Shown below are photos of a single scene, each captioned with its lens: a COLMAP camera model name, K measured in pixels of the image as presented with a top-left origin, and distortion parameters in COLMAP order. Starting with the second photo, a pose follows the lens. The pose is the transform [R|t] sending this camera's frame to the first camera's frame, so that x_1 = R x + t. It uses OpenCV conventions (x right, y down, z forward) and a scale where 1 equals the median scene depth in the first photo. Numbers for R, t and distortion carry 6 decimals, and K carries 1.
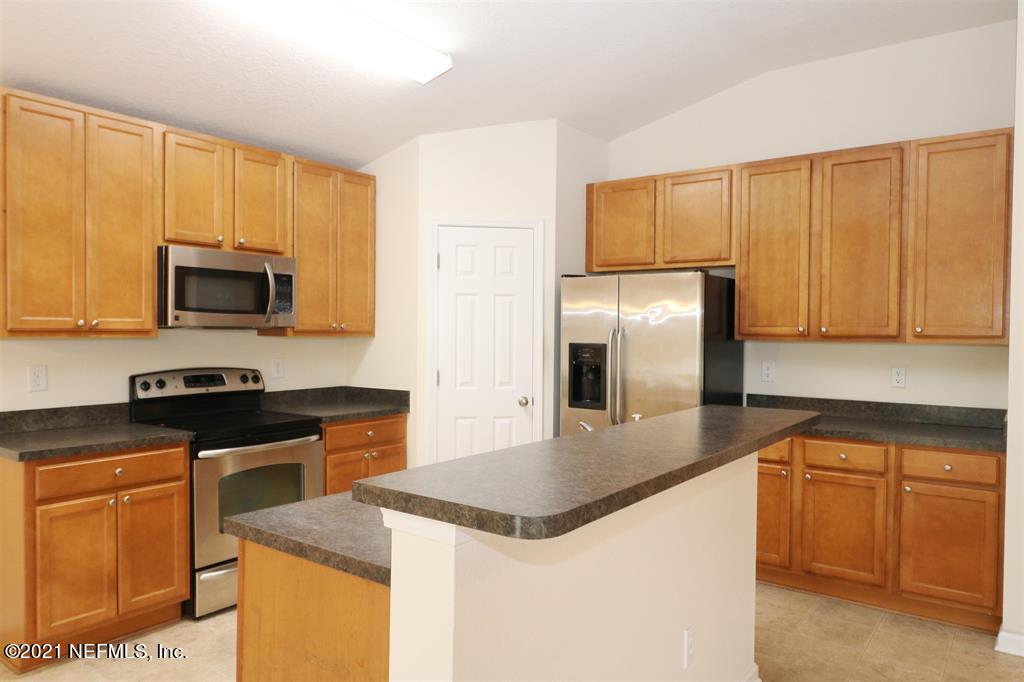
lens RADIAL K [[706.4, 0, 502.4], [0, 706.4, 343.2], [0, 0, 1]] dist [0.004246, 0.004405]
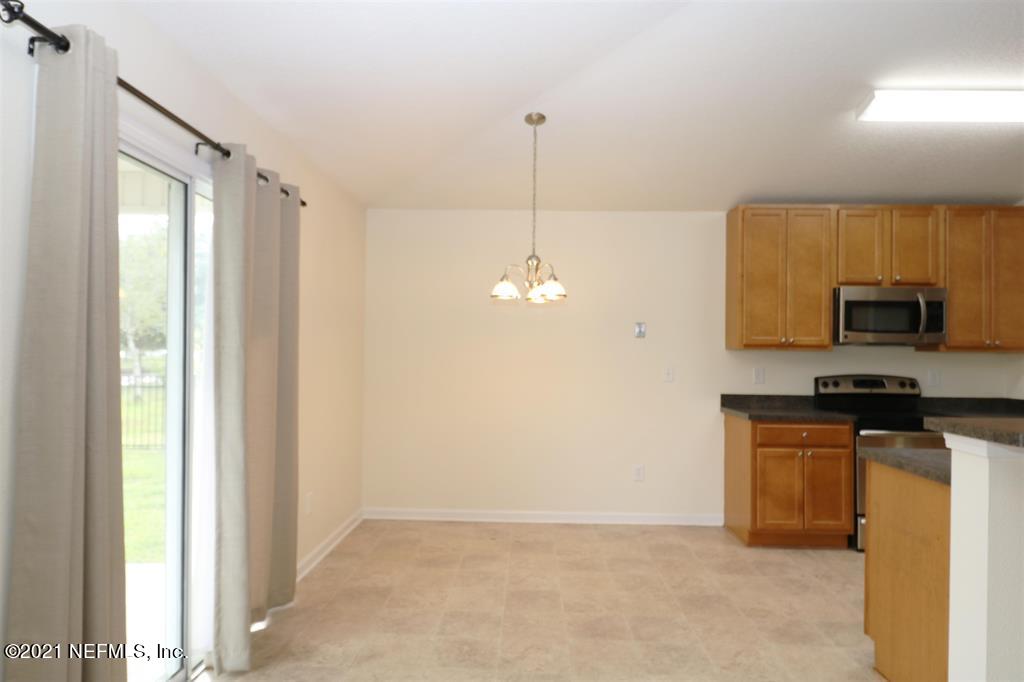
lens RADIAL K [[612.5, 0, 520.1], [0, 612.5, 344.8], [0, 0, 1]] dist [-0.000642, -0.002997]
pose [[0.576459, -0.015697, -0.816975, 0.158743], [-0.023197, 0.999098, -0.035564, 0.037150], [0.816797, 0.039453, 0.575575, -0.232643]]
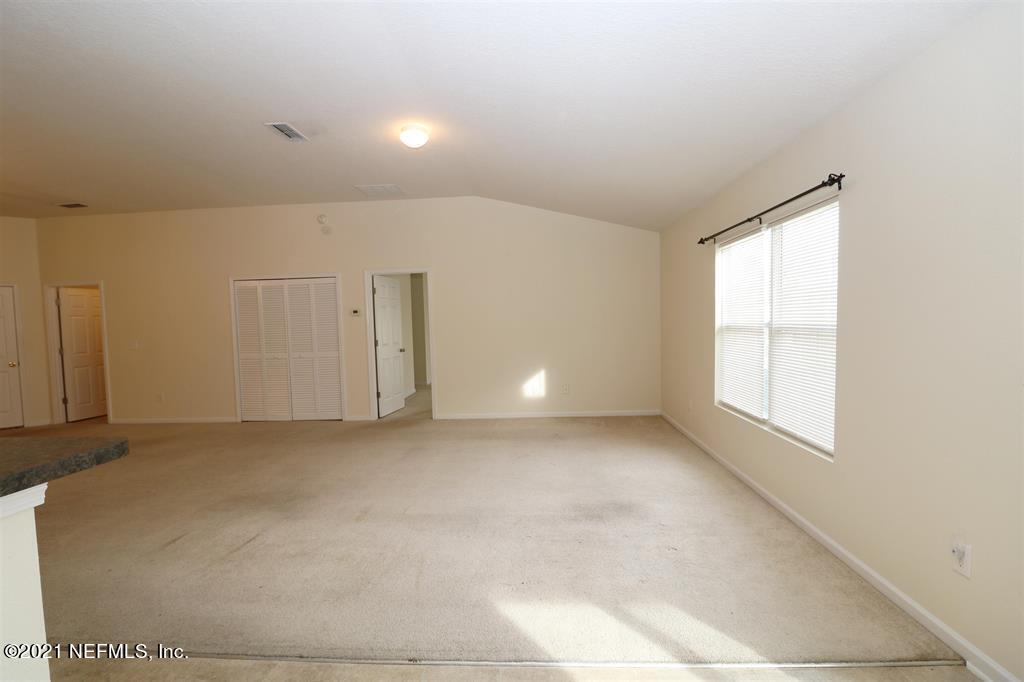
lens RADIAL K [[473.4, 0, 516.8], [0, 473.4, 347.5], [0, 0, 1]] dist [-0.010257, -0.004484]
pose [[-0.551002, -0.041132, 0.833490, -0.388582], [0.045491, 0.995819, 0.079216, 0.001209], [-0.833263, 0.081564, -0.546827, 0.247402]]
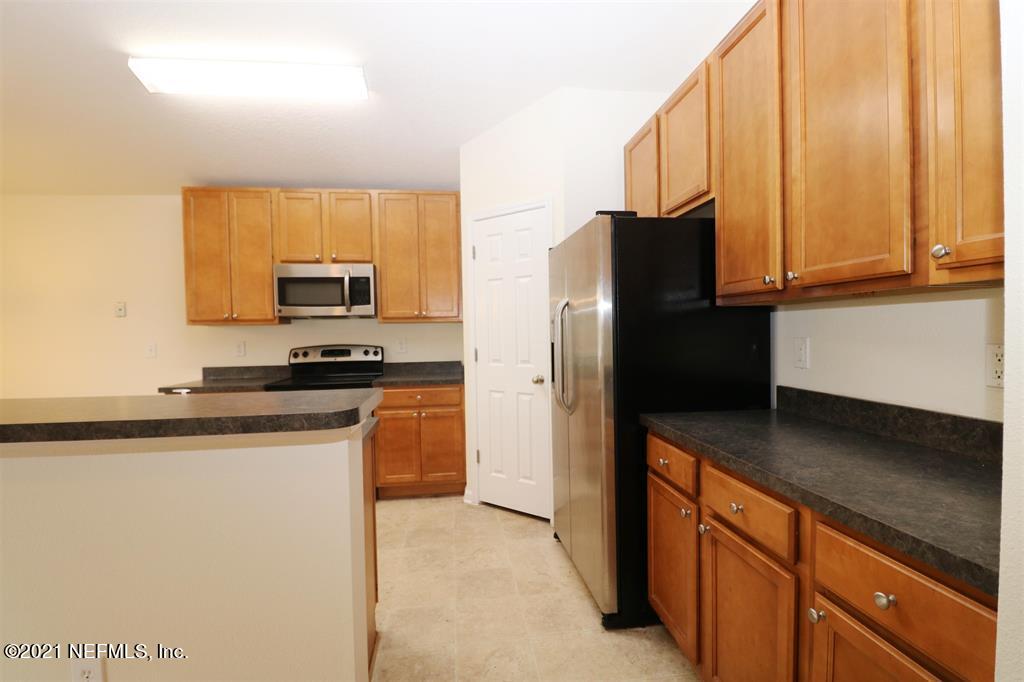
lens RADIAL K [[473.4, 0, 519.3], [0, 473.4, 338.6], [0, 0, 1]] dist [-0.010257, -0.004484]
pose [[0.695487, -0.009440, -0.718477, 0.594669], [0.008584, 0.999951, -0.004828, 0.031831], [0.718487, -0.002810, 0.695534, 0.607903]]
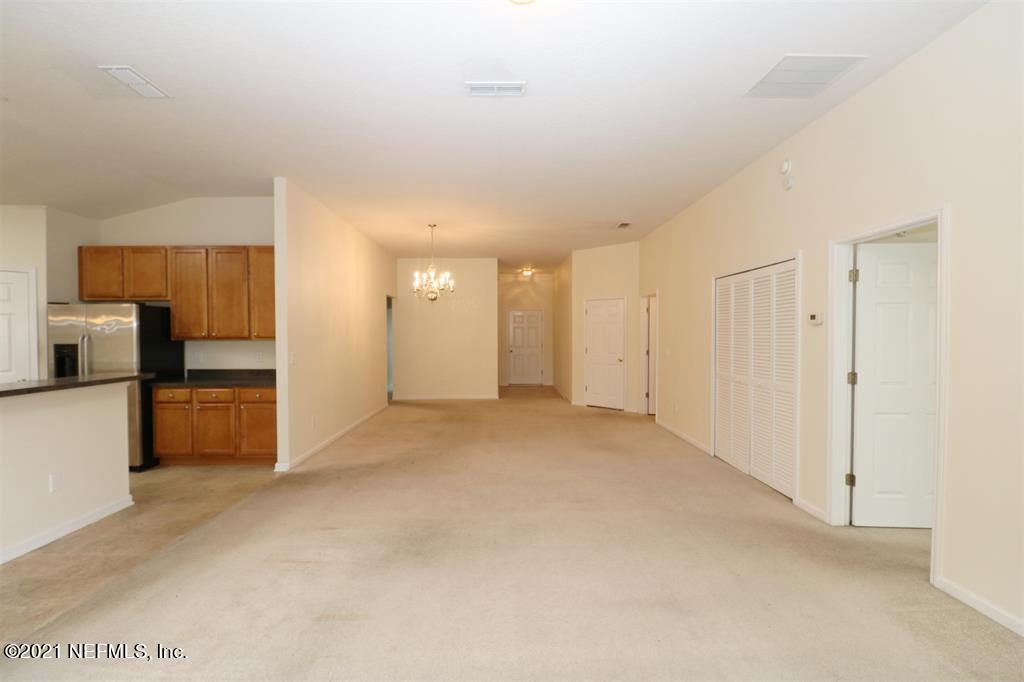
lens RADIAL K [[473.4, 0, 502.2], [0, 473.4, 343.6], [0, 0, 1]] dist [-0.010257, -0.004484]
pose [[0.790871, -0.019352, 0.611676, 0.293345], [0.020322, 0.999779, 0.005354, 0.017055], [-0.611645, 0.008196, 0.791090, -0.574955]]
